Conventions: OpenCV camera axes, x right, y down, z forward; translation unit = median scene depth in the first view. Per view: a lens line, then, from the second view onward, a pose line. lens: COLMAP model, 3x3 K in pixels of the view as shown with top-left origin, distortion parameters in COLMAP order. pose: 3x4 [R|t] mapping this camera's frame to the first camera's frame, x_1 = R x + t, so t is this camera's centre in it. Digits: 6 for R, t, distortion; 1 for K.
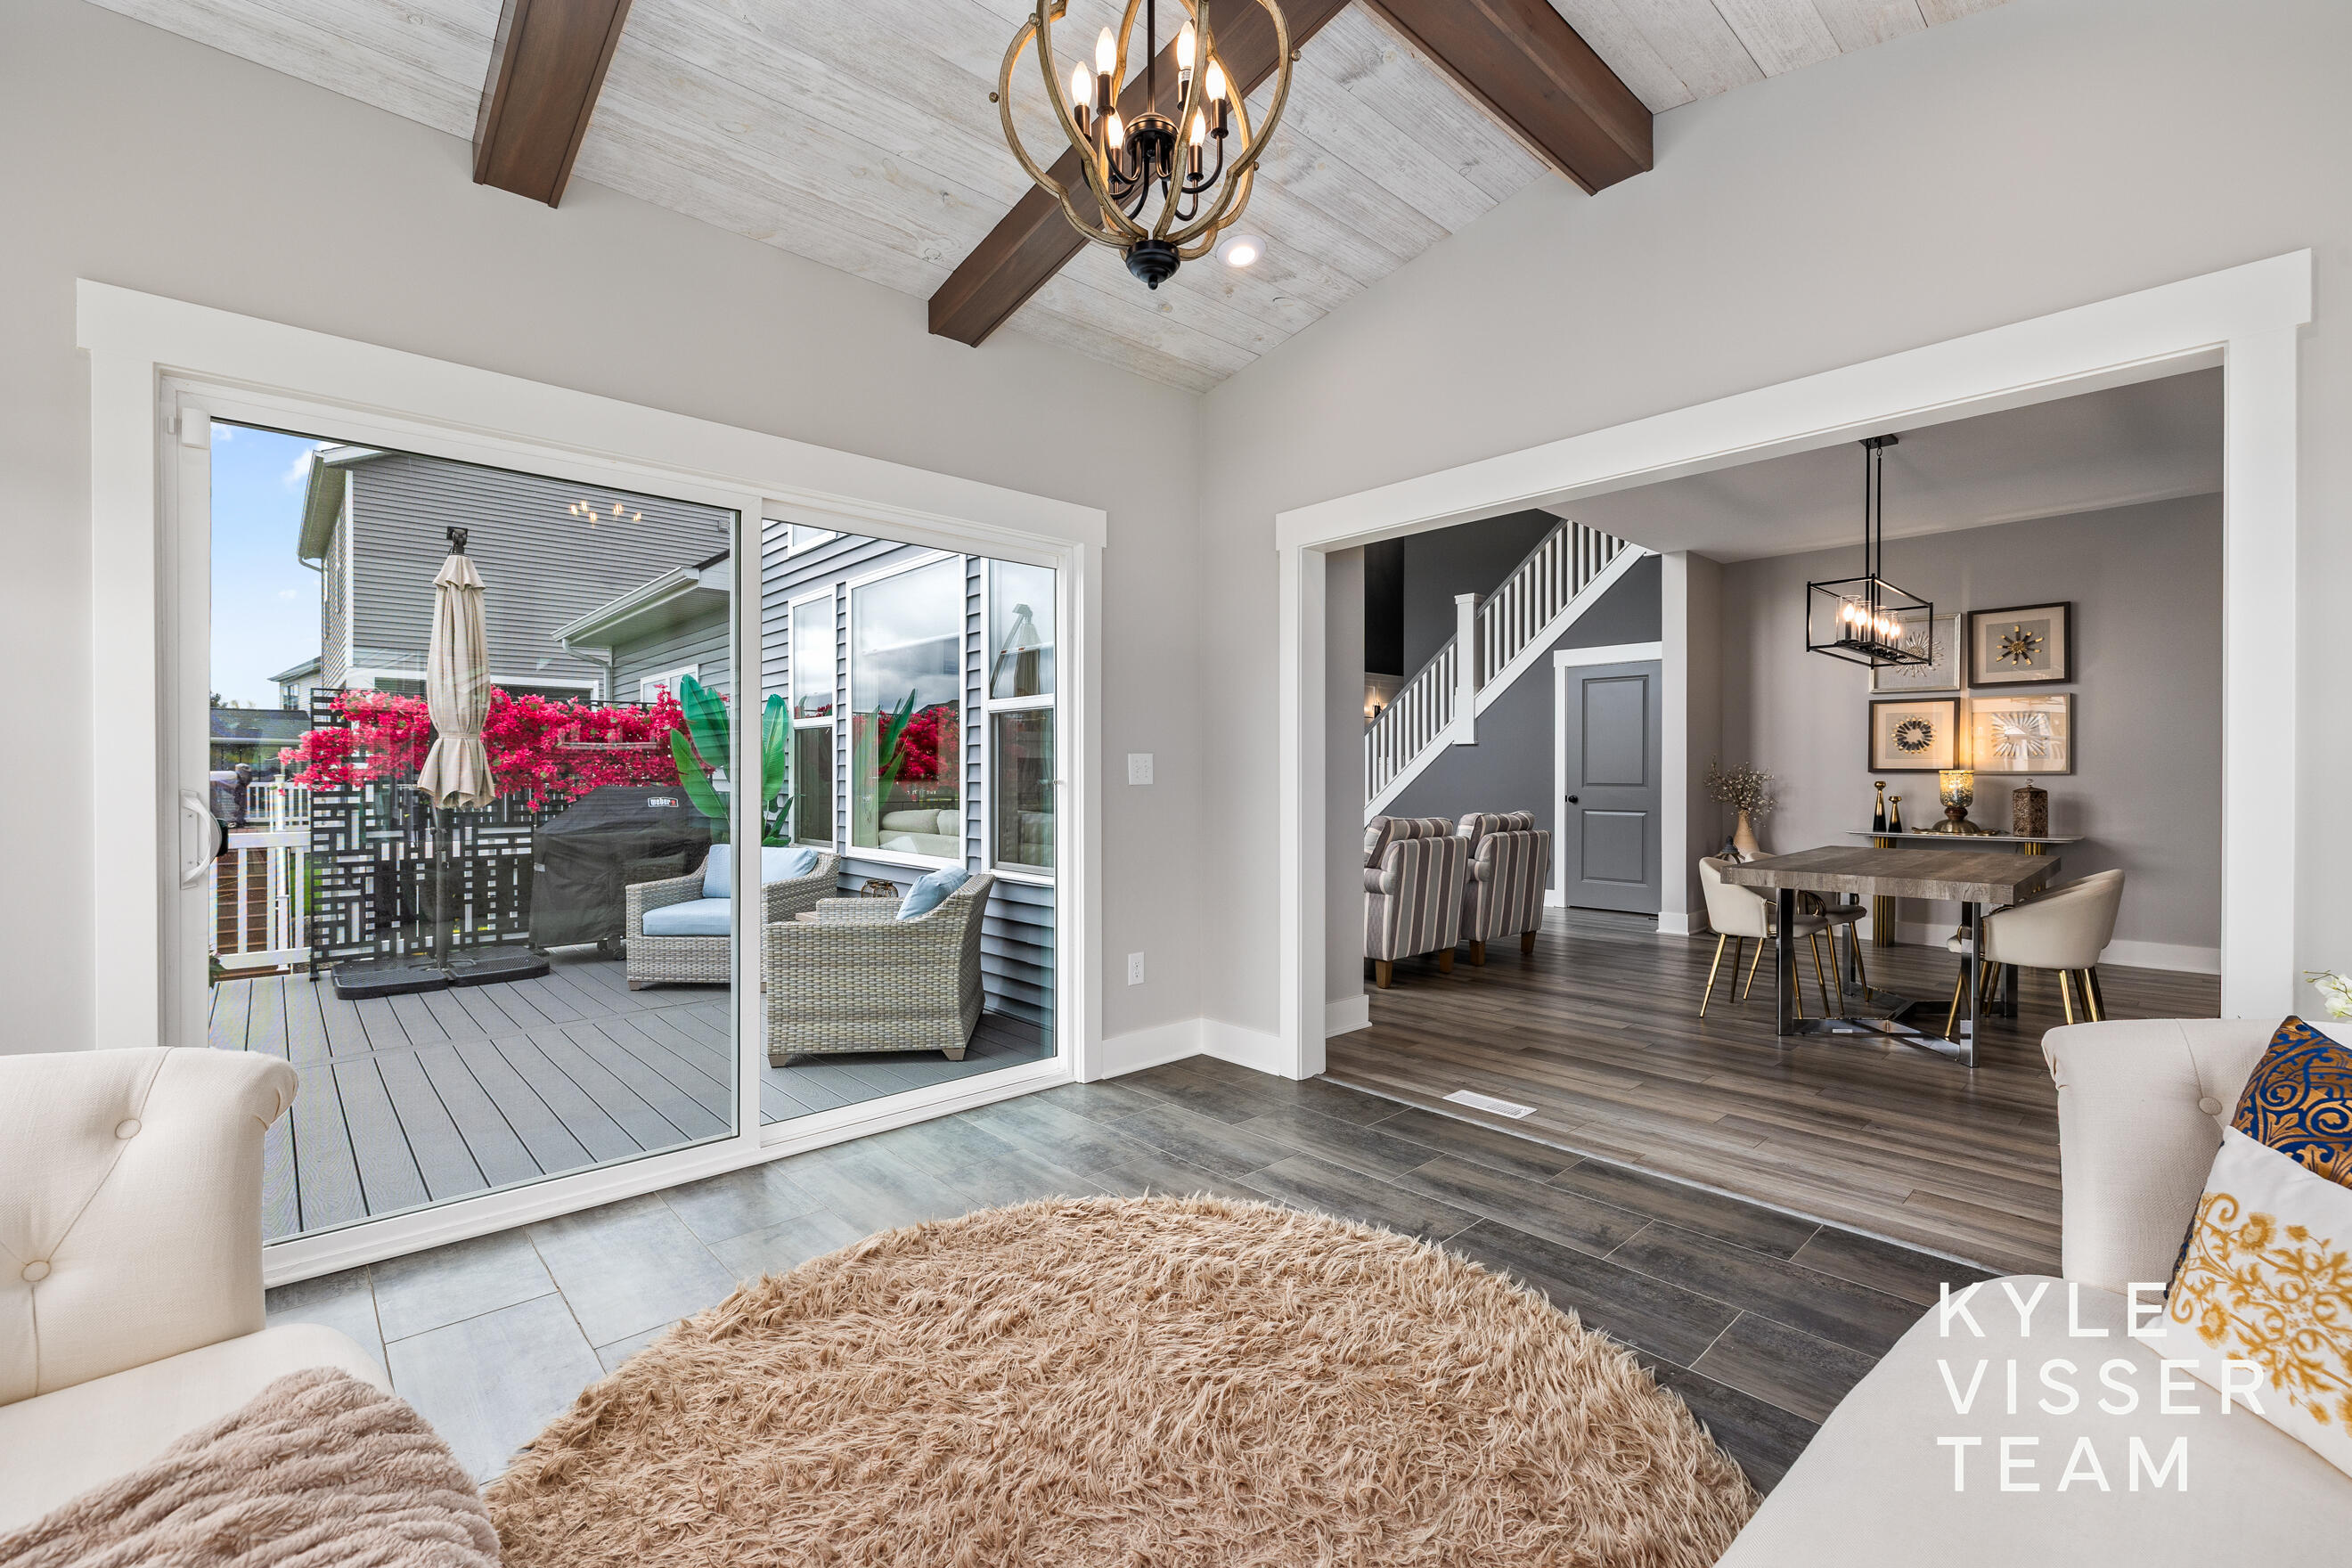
lens RADIAL K [[995.8, 0, 1161.1], [0, 995.8, 780.1], [0, 0, 1]] dist [0.003407, 0.000528]
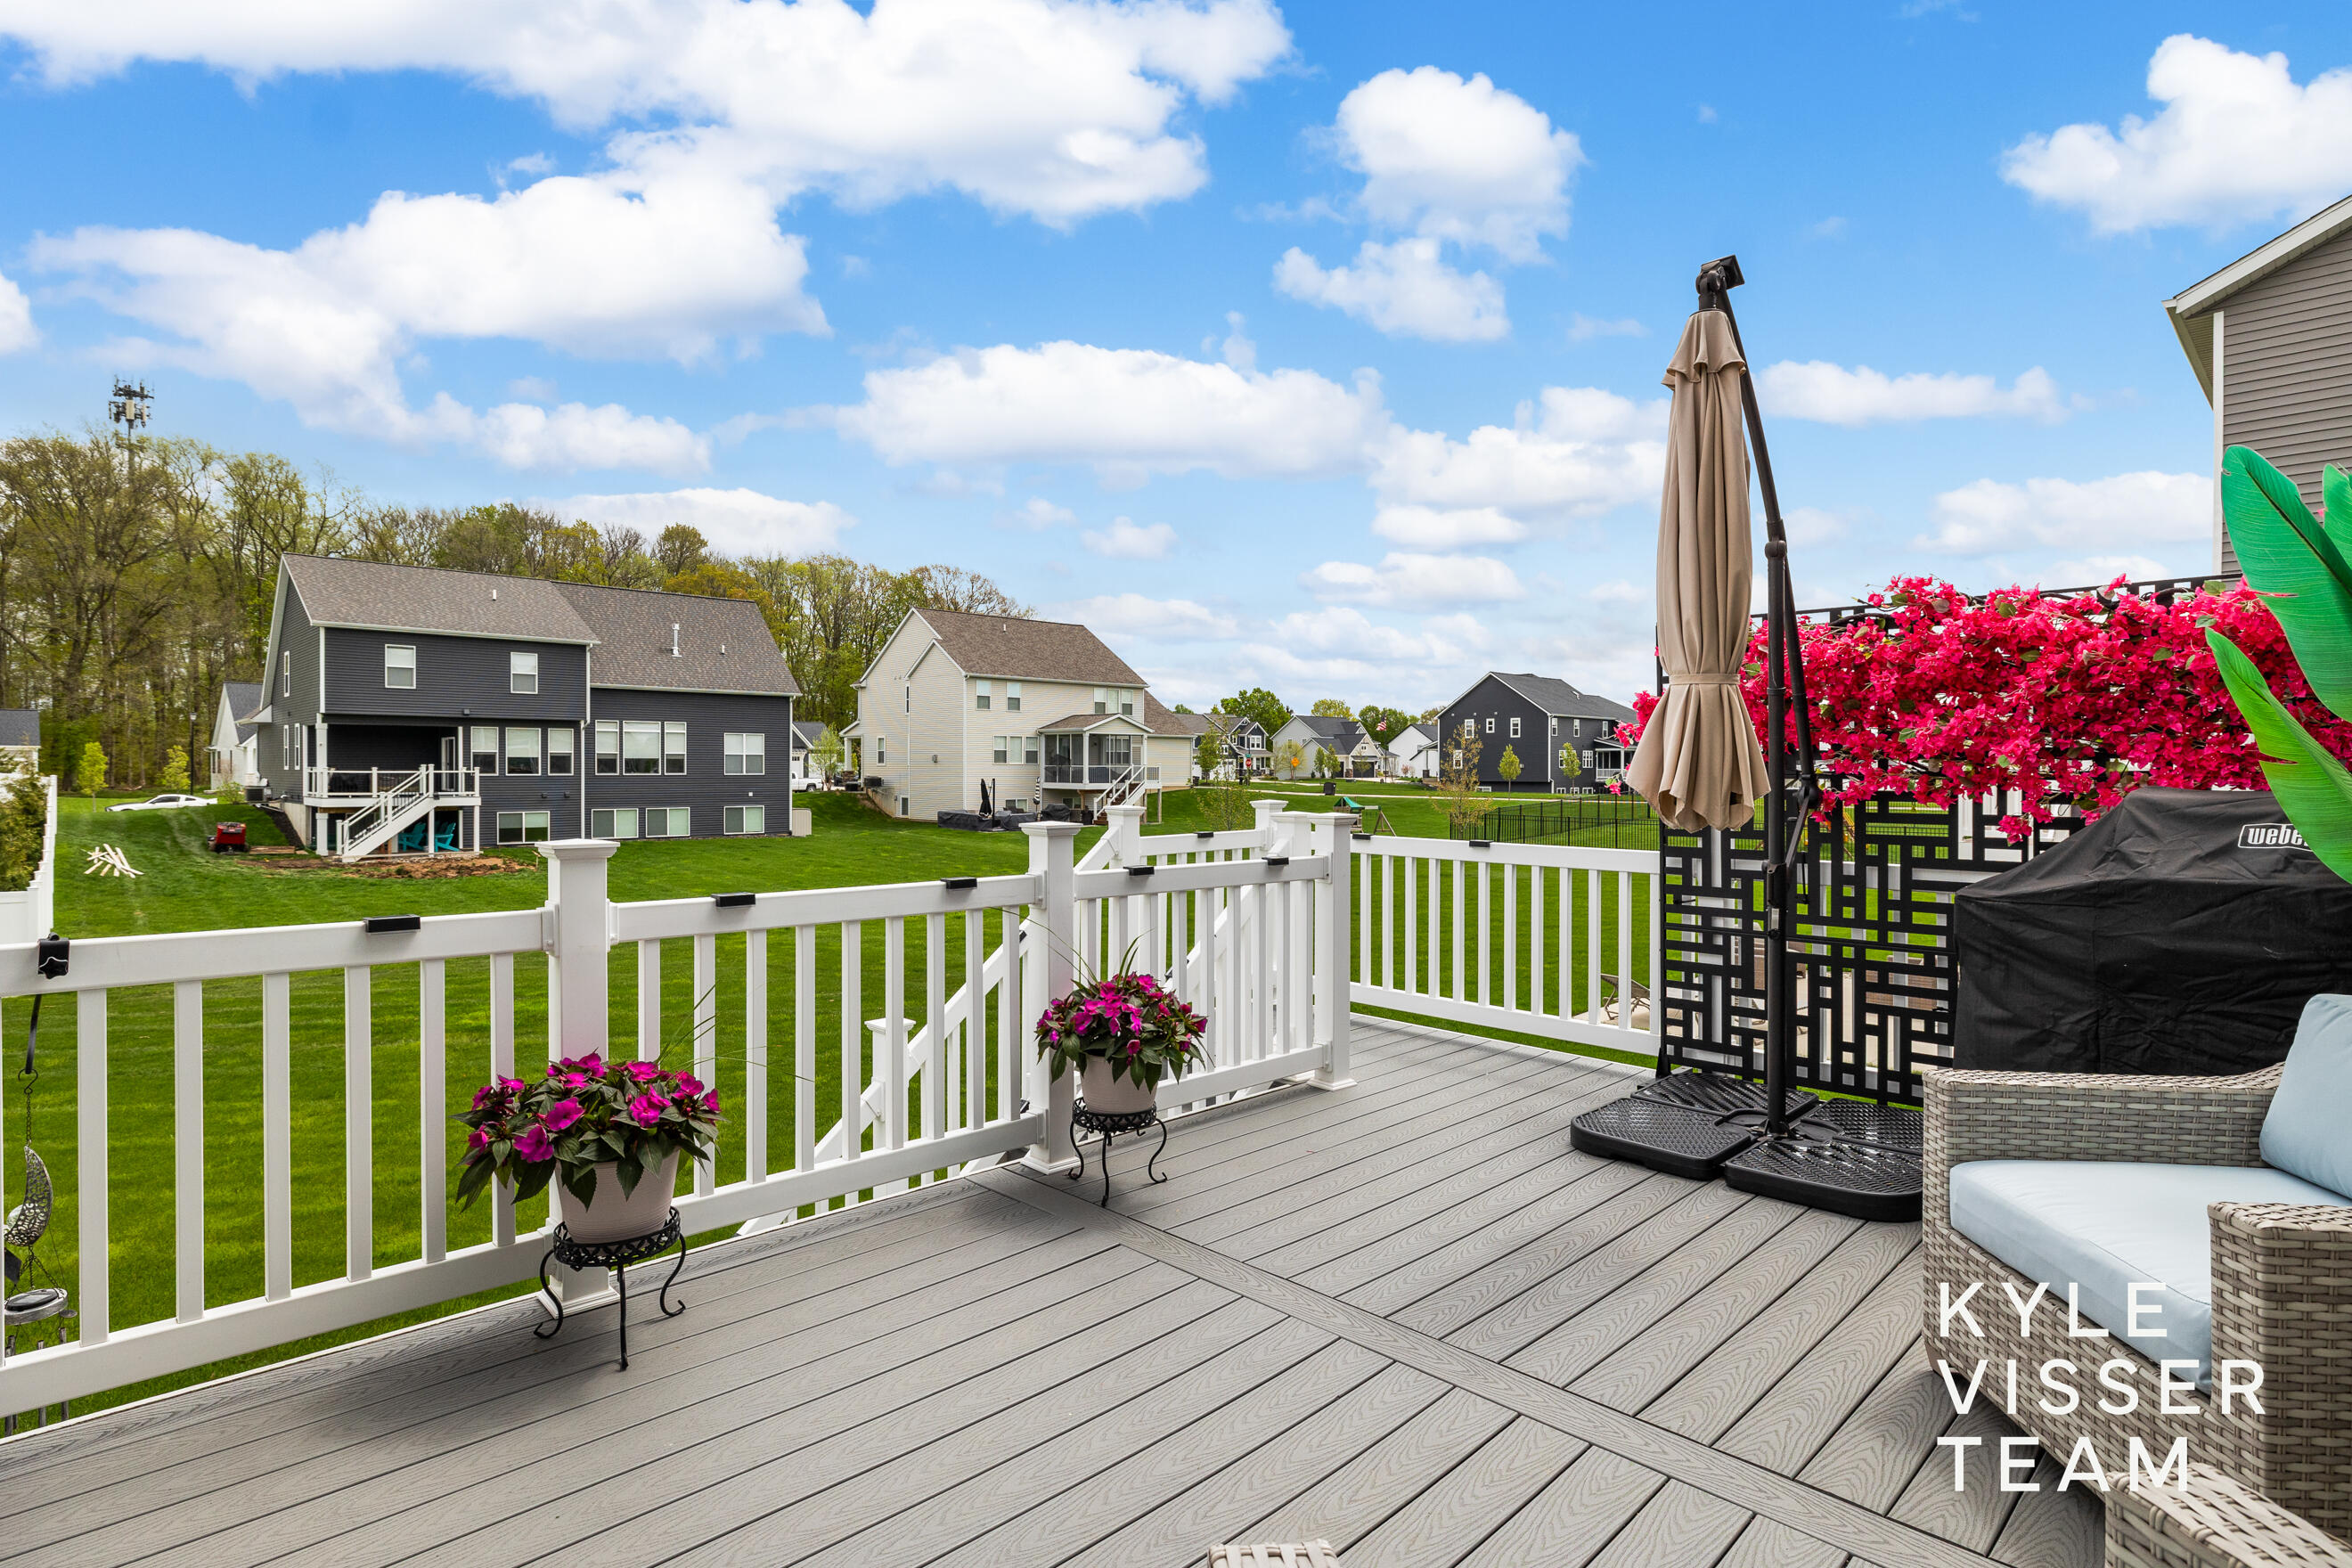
lens RADIAL K [[1184.8, 0, 1170.2], [0, 1184.8, 774.3], [0, 0, 1]] dist [0.003556, 0.000299]
pose [[0.043939, 0.003566, -0.999028, -0.110955], [-0.003830, 0.999987, 0.003401, 0.000381], [0.999027, 0.003677, 0.043952, 0.638206]]
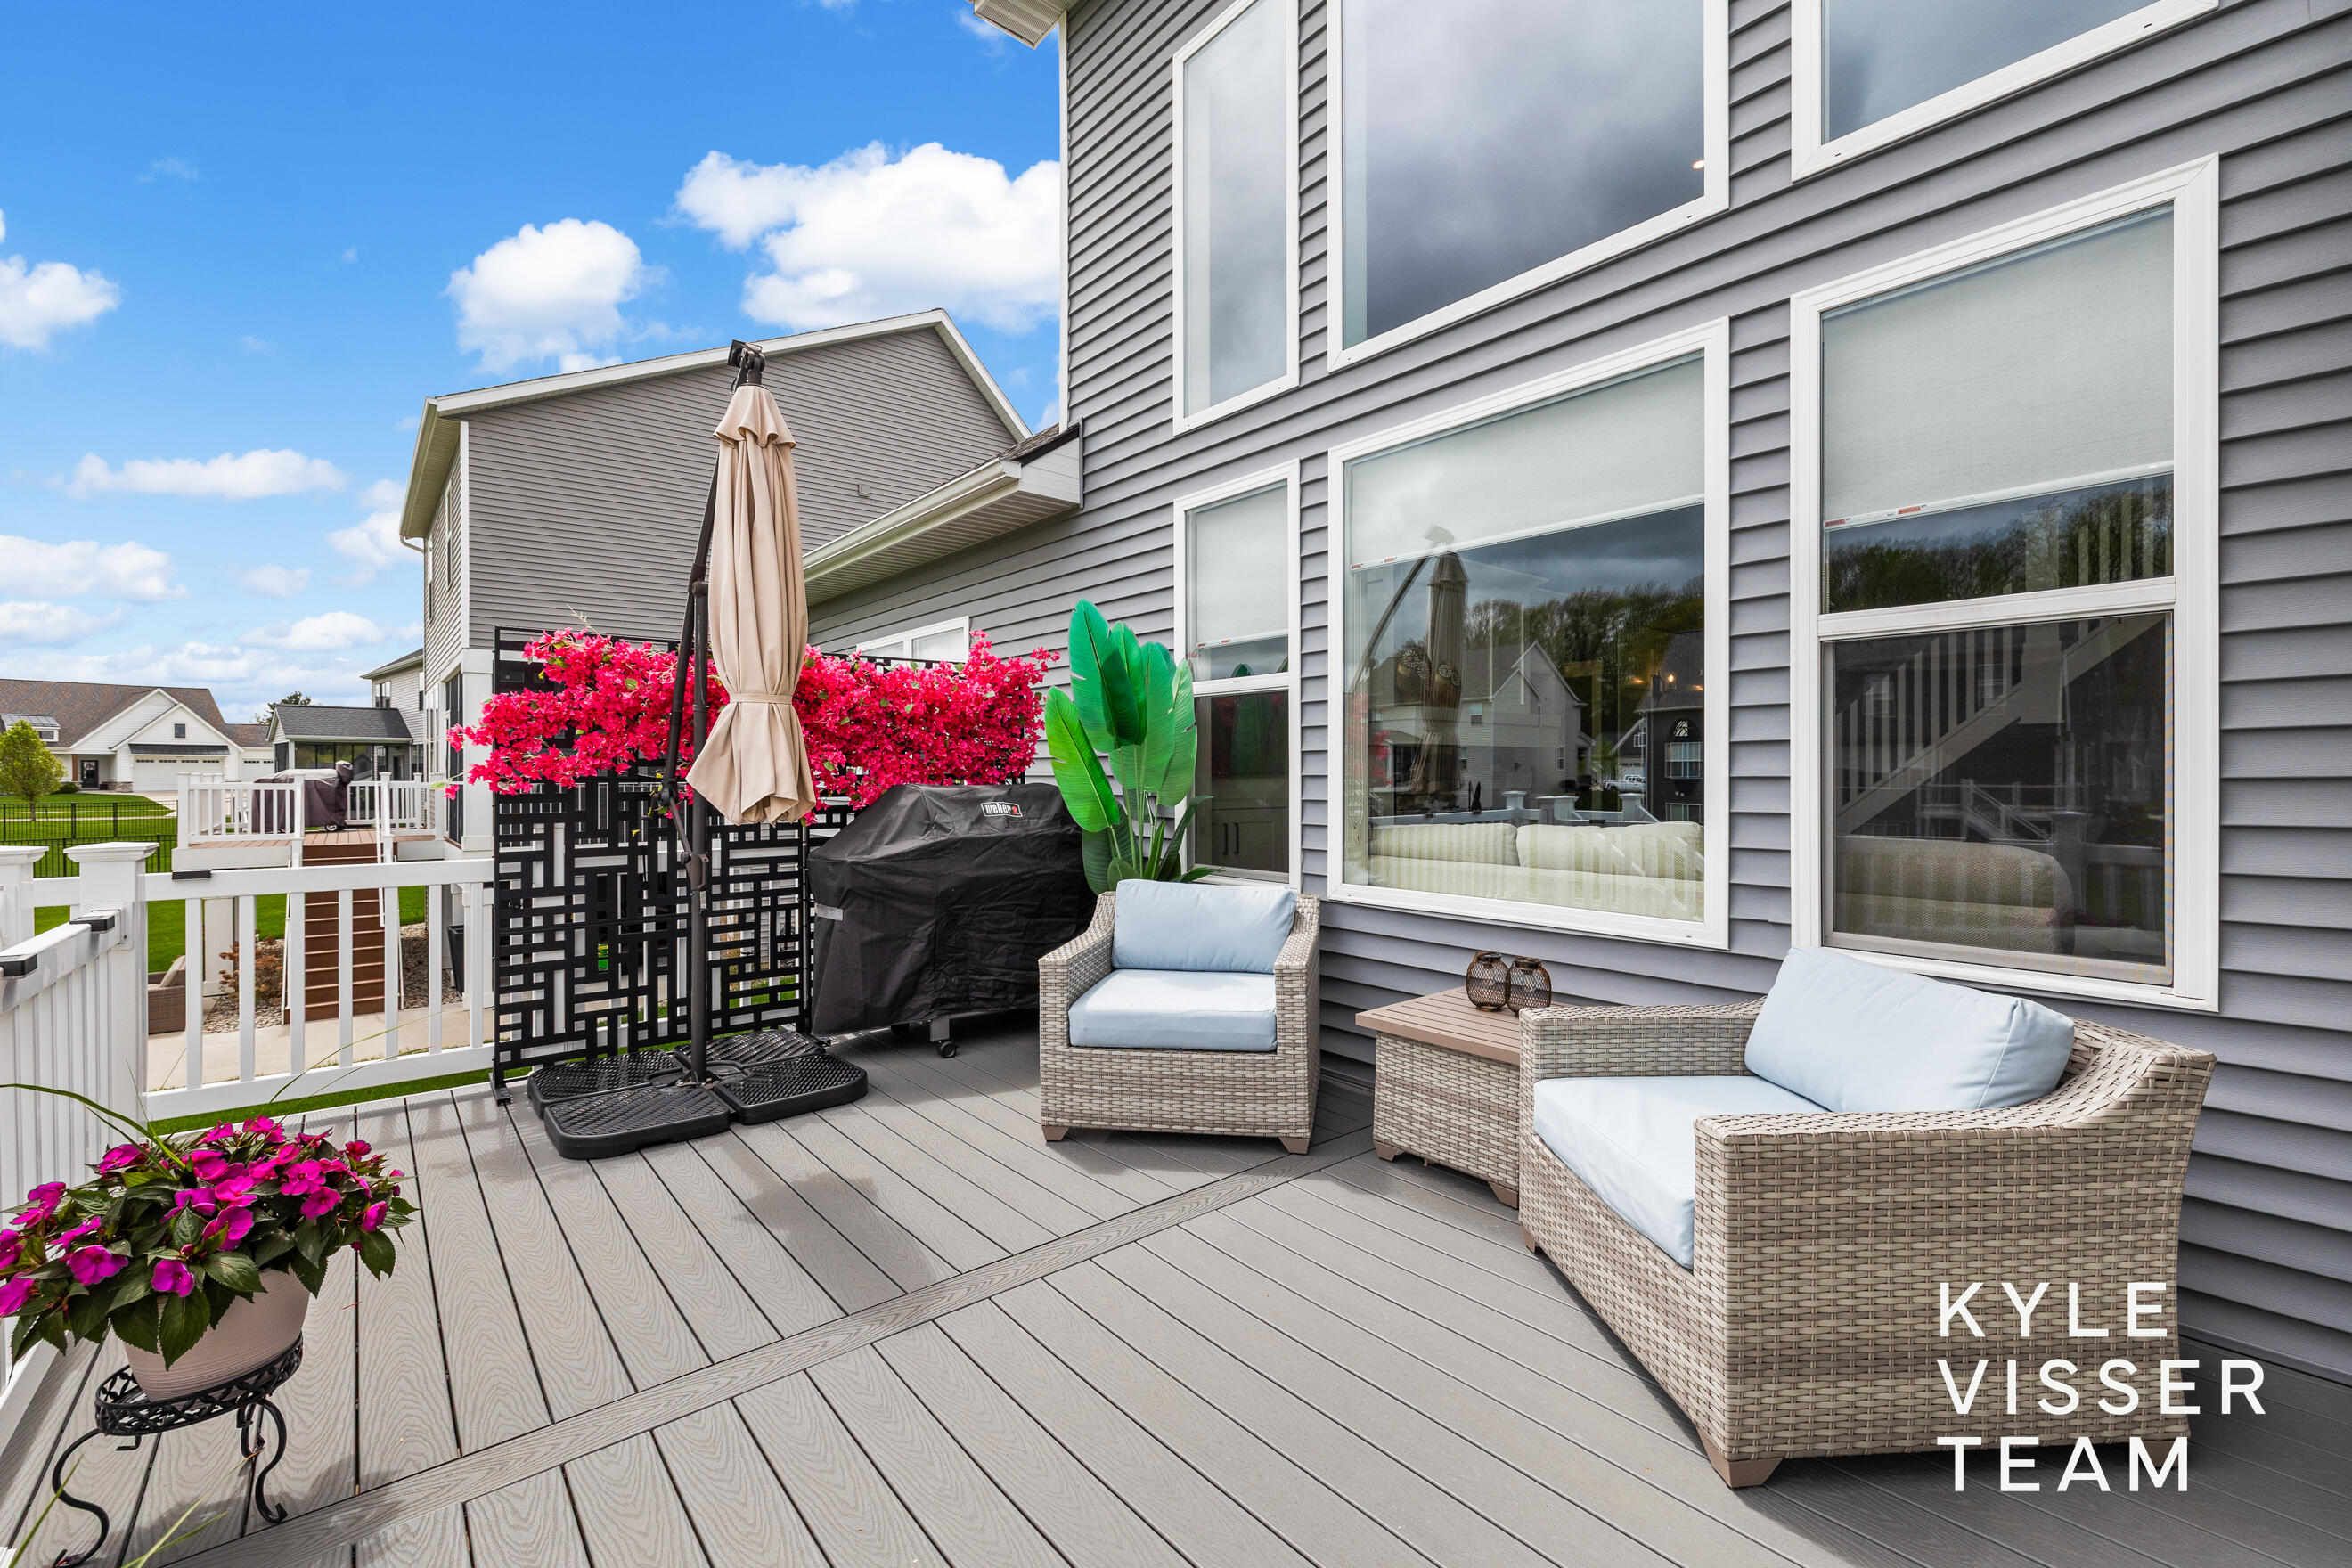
lens RADIAL K [[995.8, 0, 1174.4], [0, 995.8, 776.6], [0, 0, 1]] dist [0.003407, 0.000528]
pose [[0.999061, -0.004520, -0.043079, -0.389041], [0.004589, 0.999988, 0.001494, 0.000686], [0.043071, -0.001691, 0.999071, 0.385284]]
